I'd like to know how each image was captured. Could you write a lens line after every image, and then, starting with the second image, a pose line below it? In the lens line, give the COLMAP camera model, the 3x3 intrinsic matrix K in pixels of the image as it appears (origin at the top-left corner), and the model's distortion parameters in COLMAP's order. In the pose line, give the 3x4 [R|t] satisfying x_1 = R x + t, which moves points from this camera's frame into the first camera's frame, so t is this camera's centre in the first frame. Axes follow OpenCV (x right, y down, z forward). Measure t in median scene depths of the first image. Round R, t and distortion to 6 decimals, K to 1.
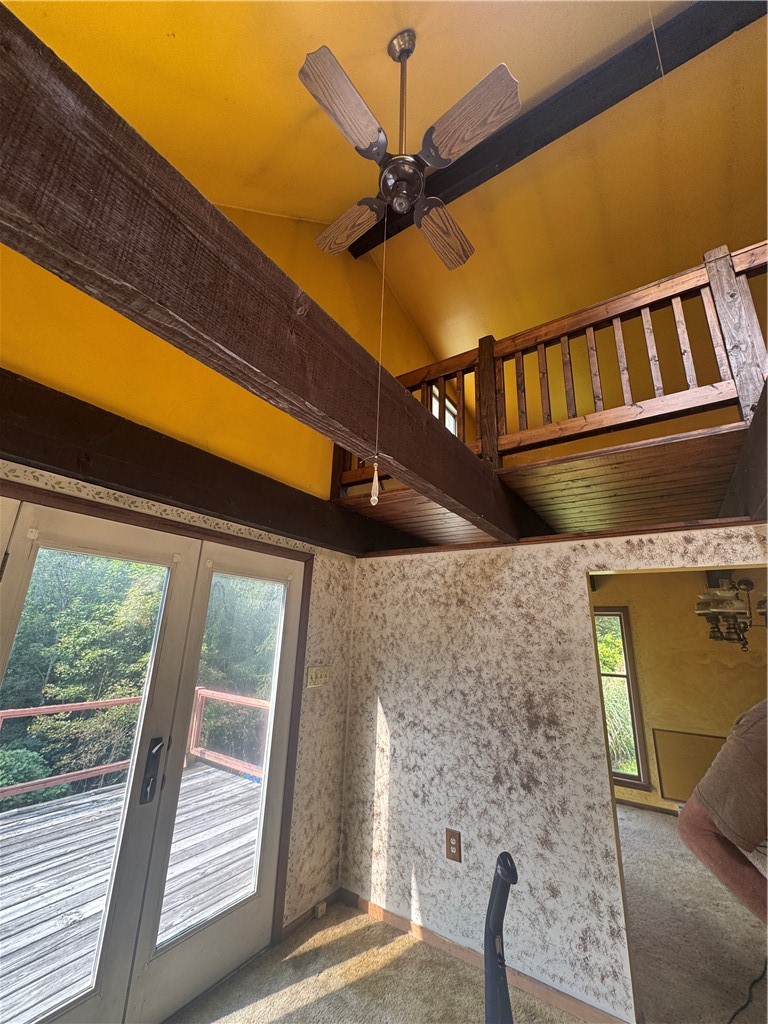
lens RADIAL K [[410.8, 0, 386.0], [0, 410.8, 510.2], [0, 0, 1]] dist [-0.000635, 0.000147]
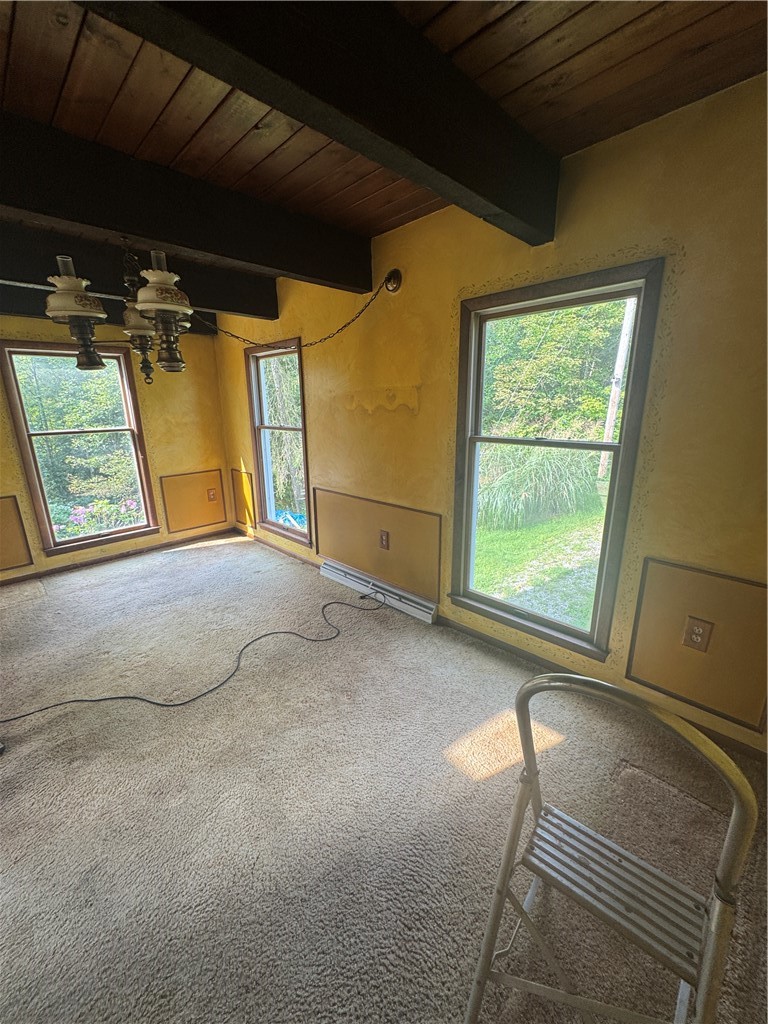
lens RADIAL K [[410.8, 0, 386.0], [0, 410.8, 510.2], [0, 0, 1]] dist [-0.000635, 0.000147]
pose [[0.981587, 0.001803, -0.191005, 0.975623], [0.097889, 0.853917, 0.511120, 0.157466], [0.164024, -0.520406, 0.838018, 0.297963]]
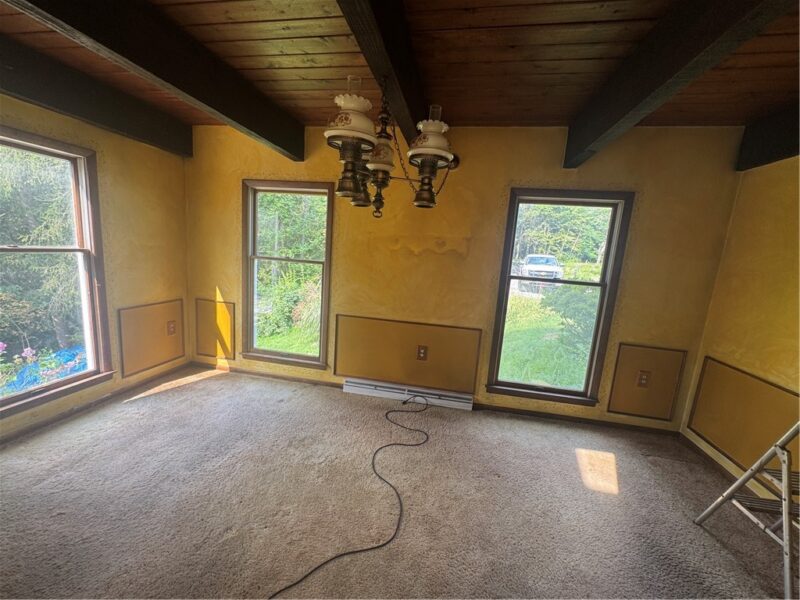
lens RADIAL K [[320.9, 0, 402.8], [0, 320.9, 301.4], [0, 0, 1]] dist [-0.000635, 0.000147]
pose [[0.914488, -0.032906, 0.403272, 0.500778], [-0.154545, 0.892712, 0.423298, 0.172411], [-0.373935, -0.449425, 0.811289, 0.364189]]
